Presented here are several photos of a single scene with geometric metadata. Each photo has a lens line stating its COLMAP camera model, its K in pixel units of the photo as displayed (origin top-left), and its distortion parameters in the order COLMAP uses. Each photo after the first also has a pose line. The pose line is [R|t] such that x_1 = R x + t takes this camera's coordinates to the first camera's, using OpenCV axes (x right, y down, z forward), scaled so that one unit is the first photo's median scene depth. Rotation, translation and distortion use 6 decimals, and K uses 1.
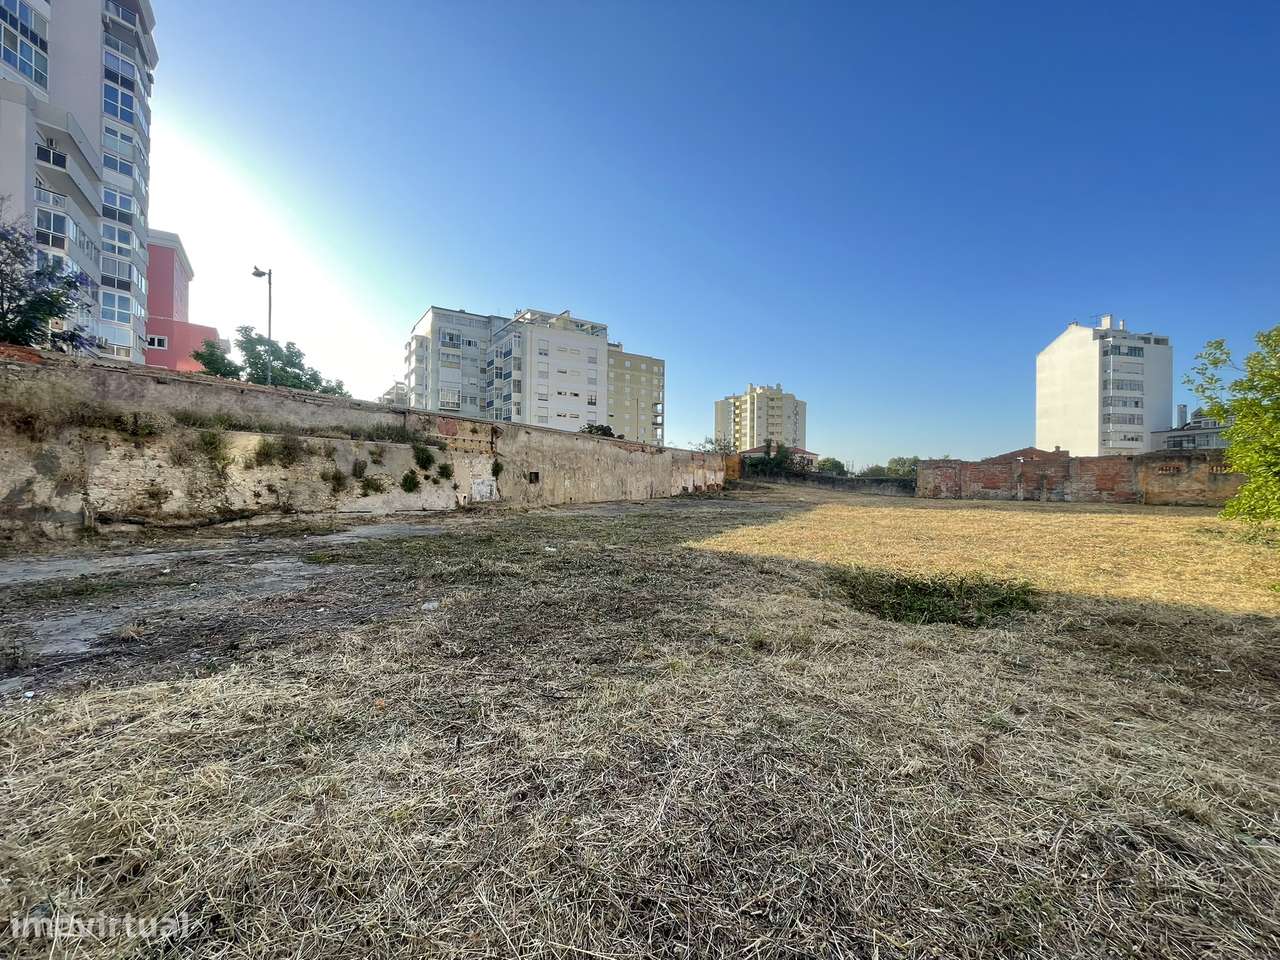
lens RADIAL K [[521.0, 0, 638.2], [0, 521.0, 484.2], [0, 0, 1]] dist [-0.001897, -0.000352]
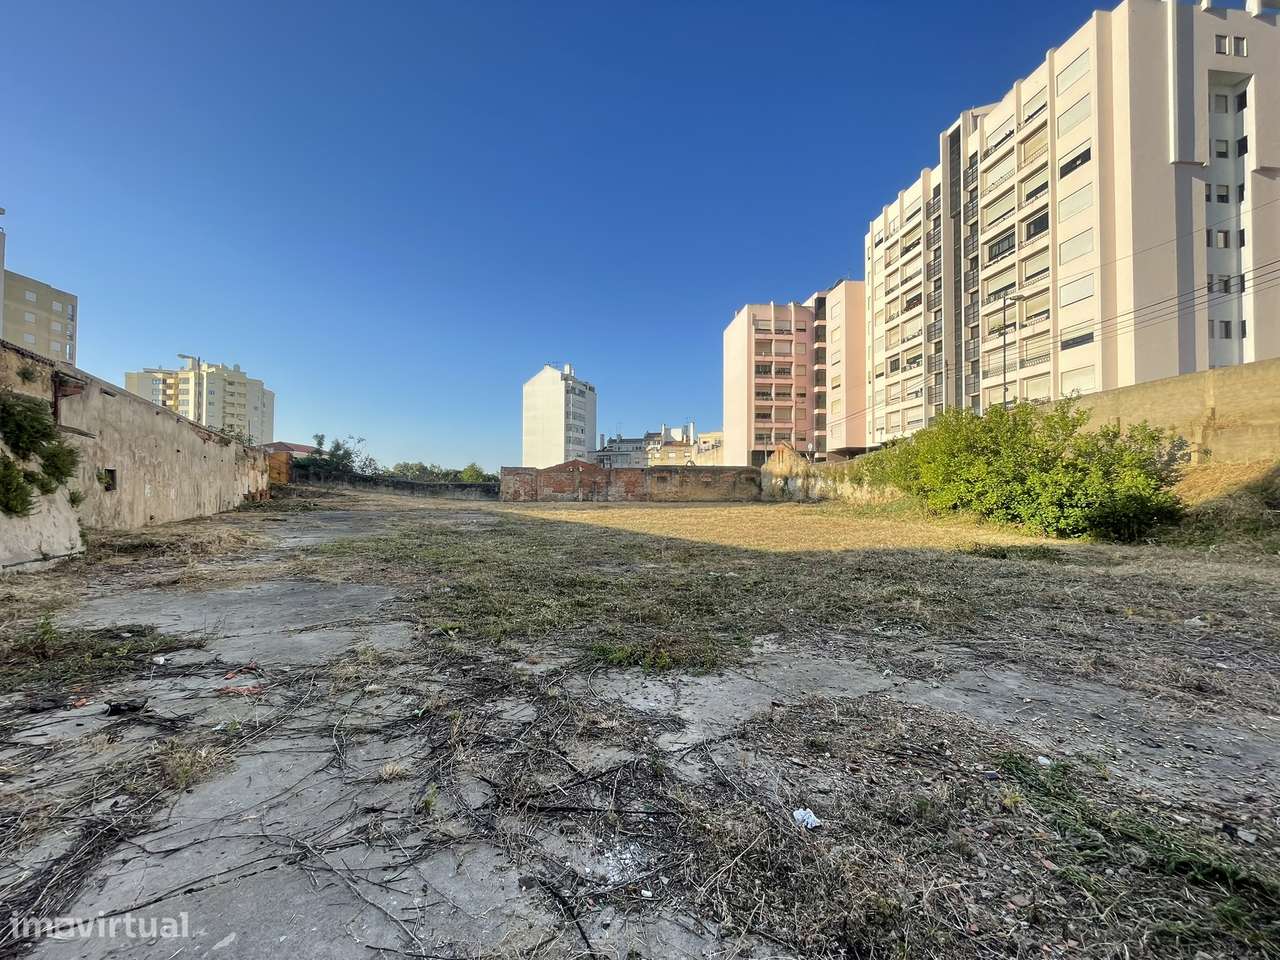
lens RADIAL K [[521.0, 0, 639.1], [0, 521.0, 482.5], [0, 0, 1]] dist [-0.001897, -0.000352]
pose [[0.544829, 0.004845, 0.838533, -0.142240], [0.006307, 0.999931, -0.009875, -0.000697], [-0.838523, 0.010669, 0.544761, 0.110598]]
